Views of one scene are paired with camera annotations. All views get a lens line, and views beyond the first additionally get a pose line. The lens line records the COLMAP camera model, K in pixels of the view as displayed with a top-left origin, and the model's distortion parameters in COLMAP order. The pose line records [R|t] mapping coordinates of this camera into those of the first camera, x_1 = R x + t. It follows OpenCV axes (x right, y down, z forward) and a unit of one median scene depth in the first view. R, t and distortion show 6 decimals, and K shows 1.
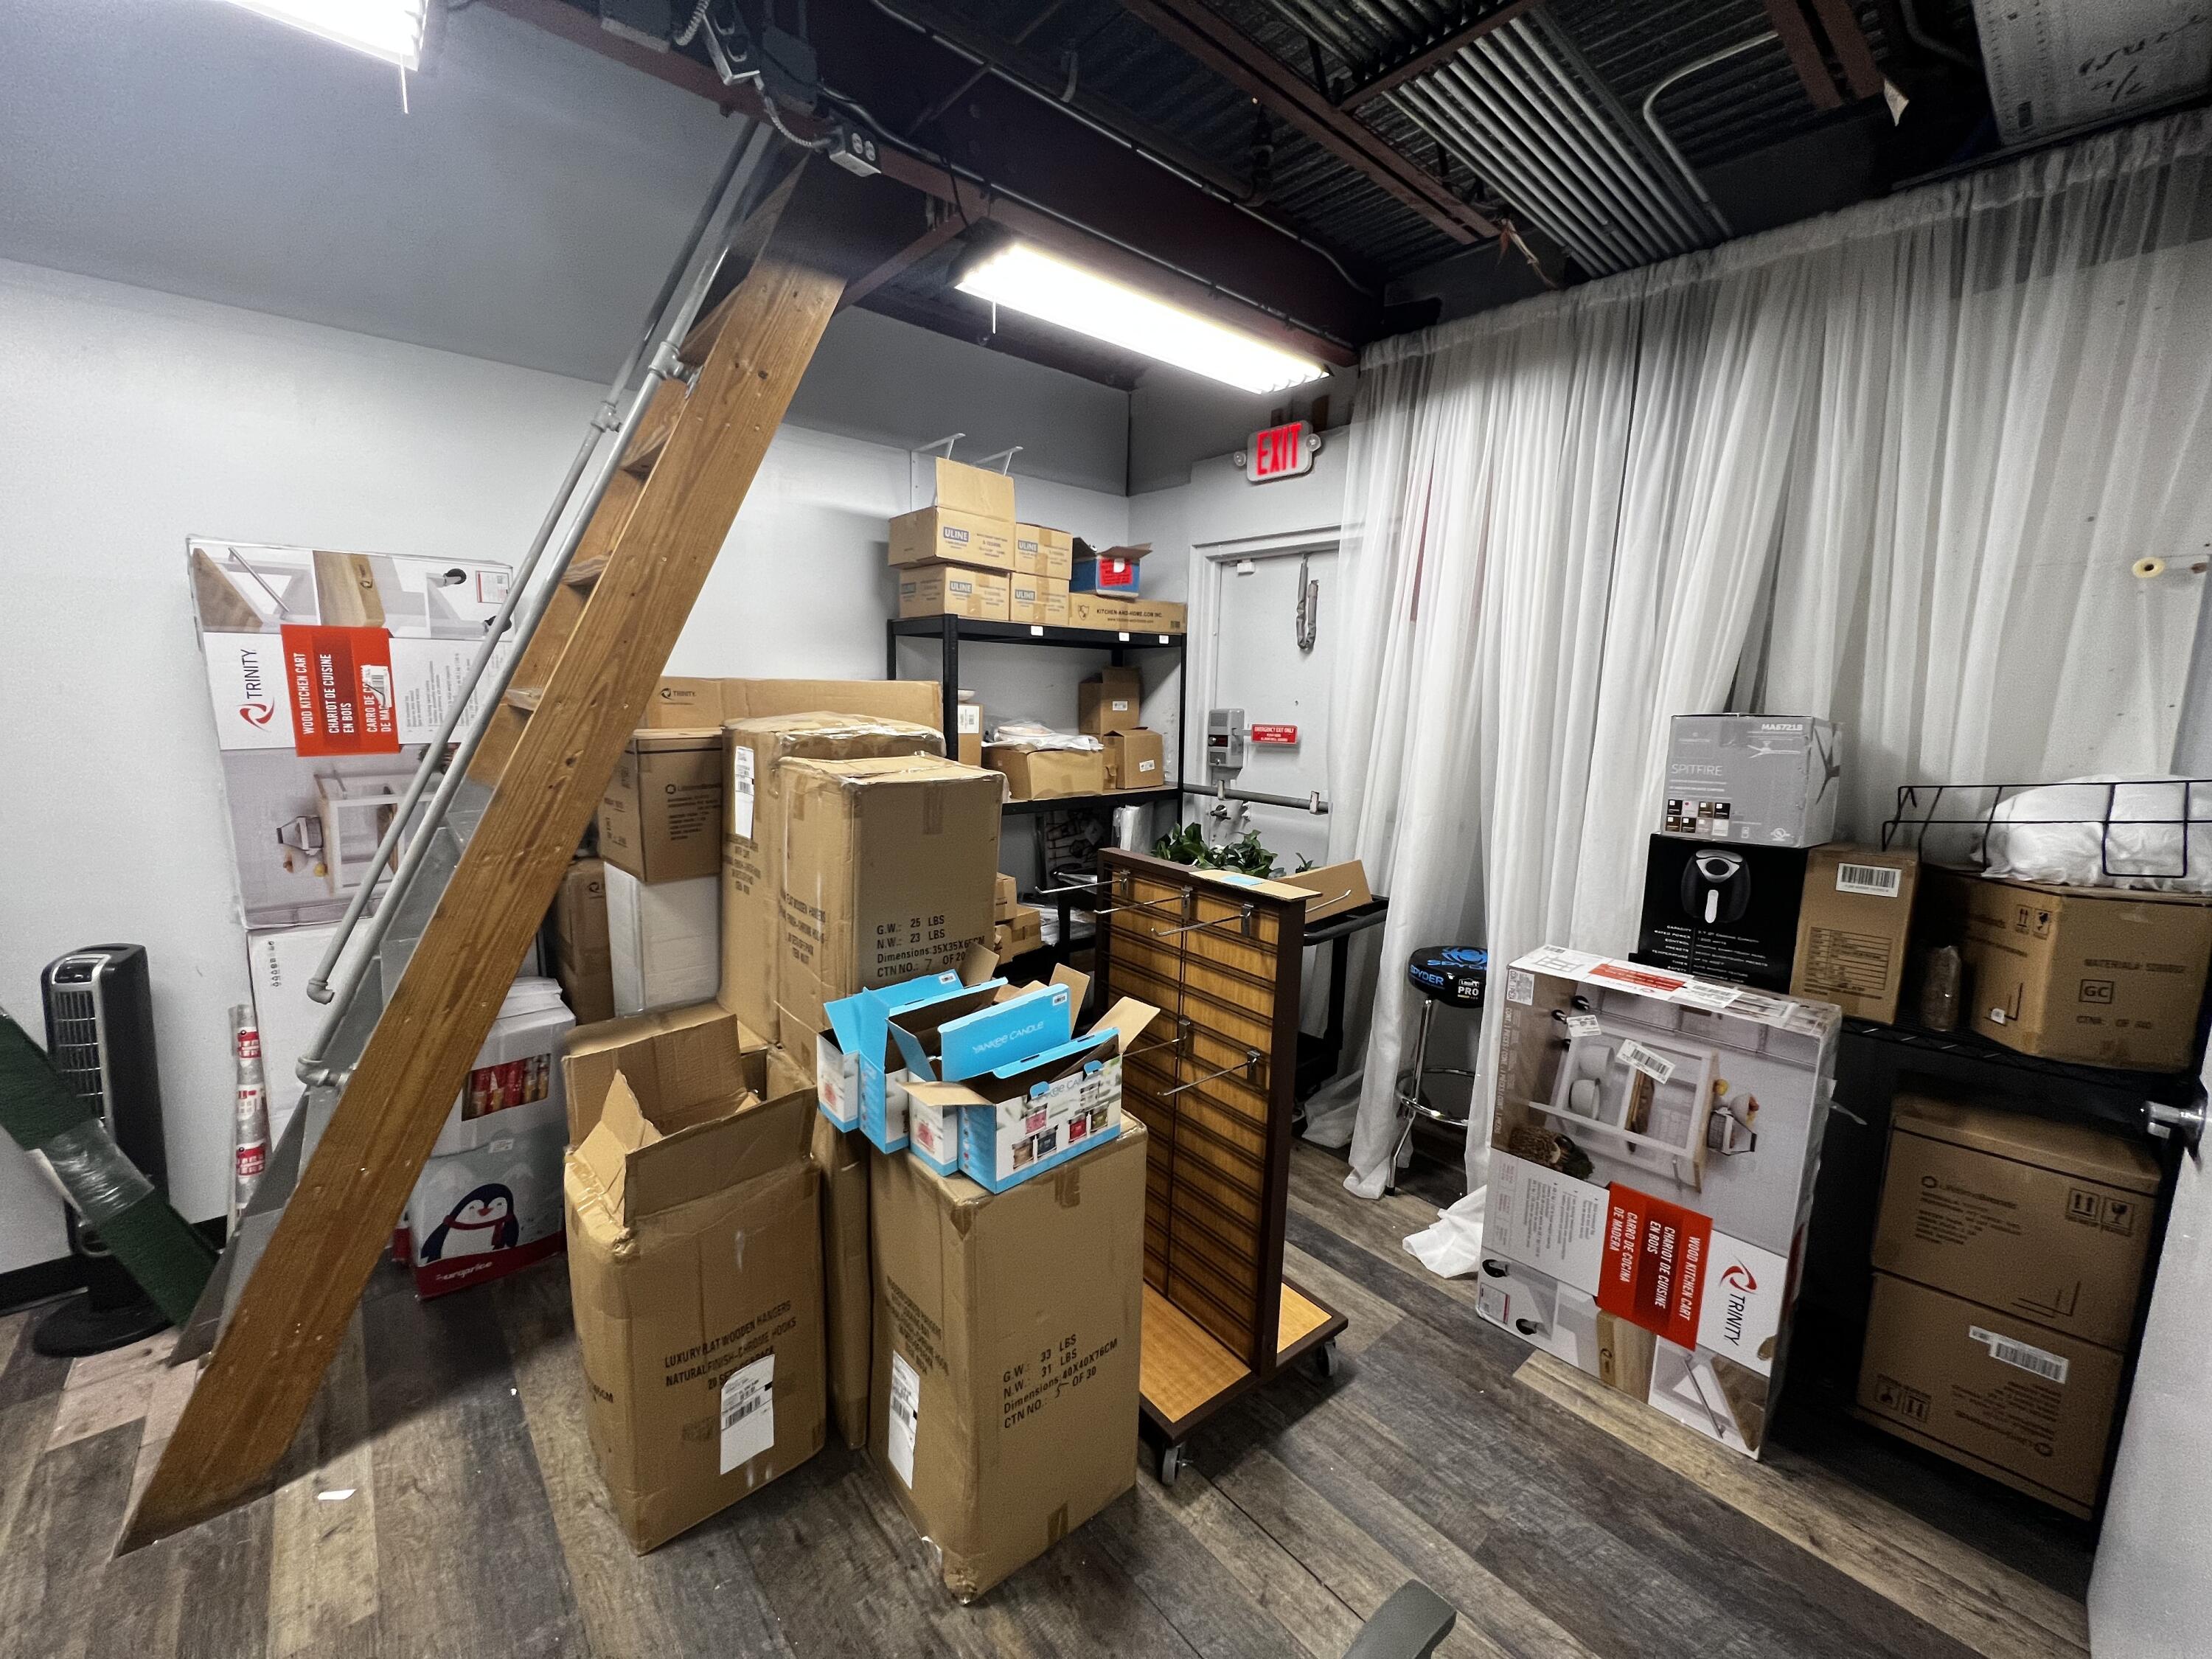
lens RADIAL K [[890.1, 0, 1103.6], [0, 890.1, 818.1], [0, 0, 1]] dist [0.001260, -0.000522]
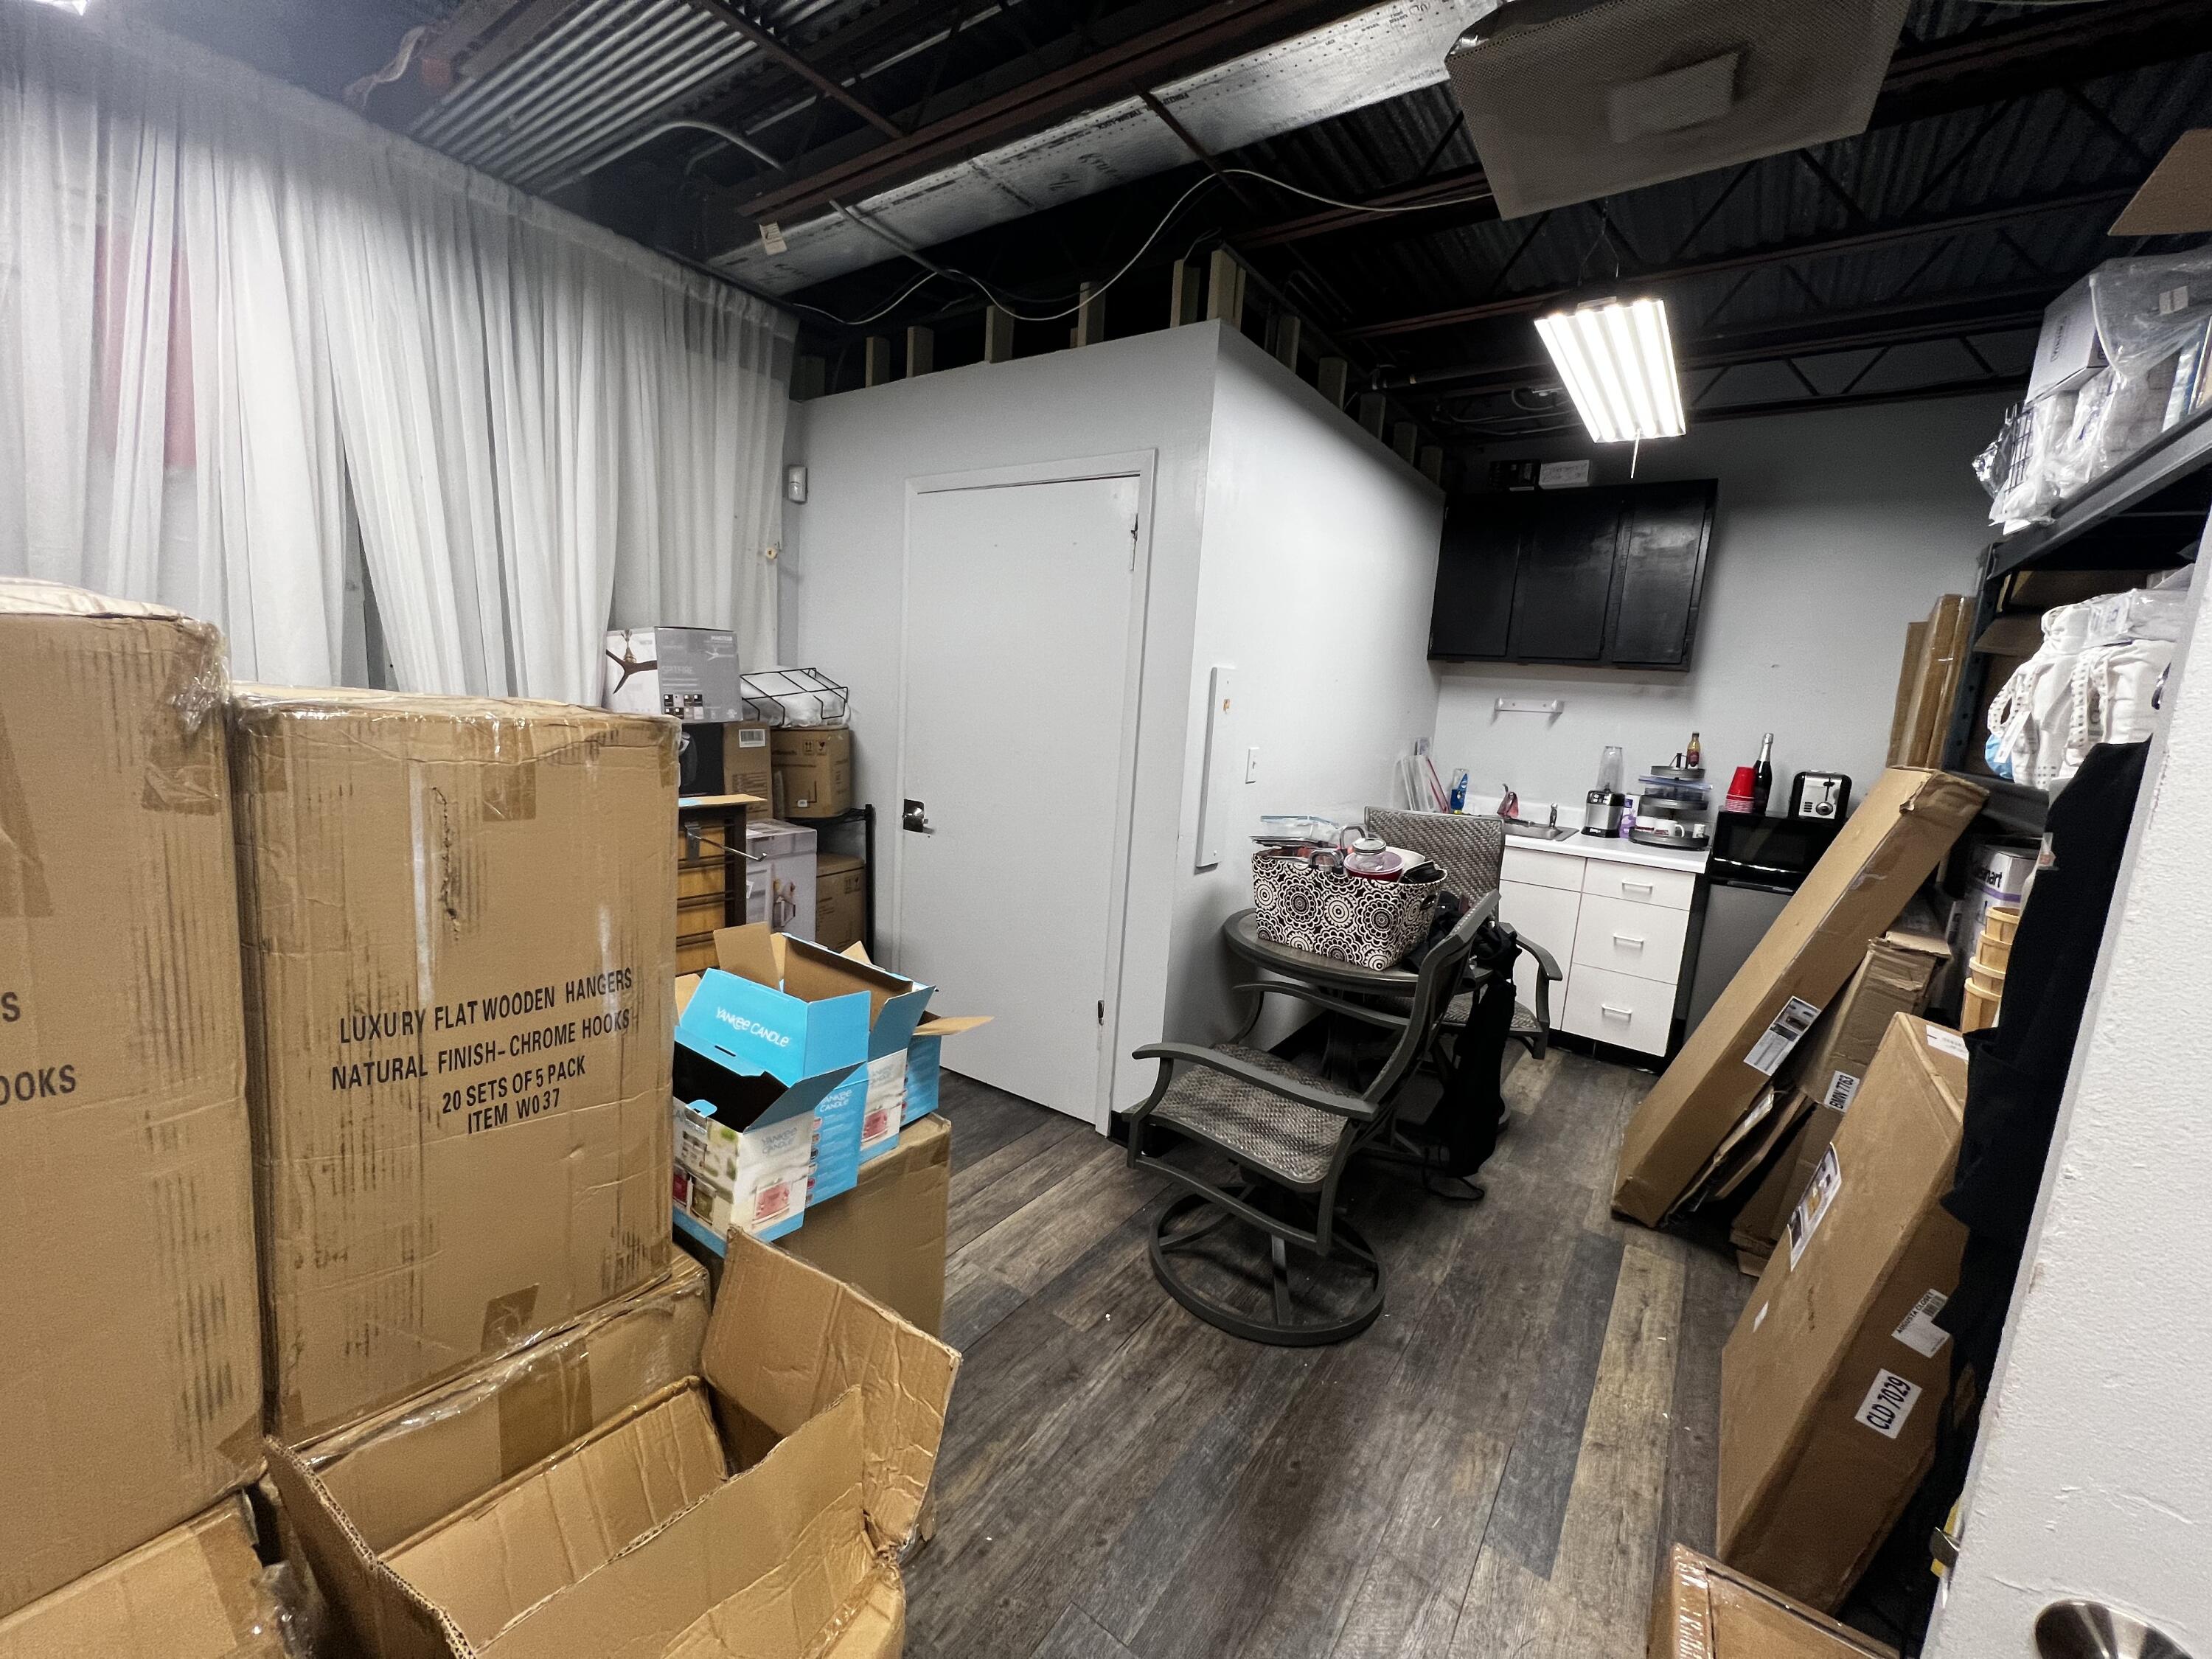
lens RADIAL K [[890.1, 0, 1101.4], [0, 890.1, 824.2], [0, 0, 1]] dist [0.001260, -0.000522]
pose [[-0.238439, -0.186885, 0.953006, -0.794599], [0.075745, 0.974742, 0.210098, -0.064277], [-0.968199, 0.122281, -0.218261, 0.749275]]
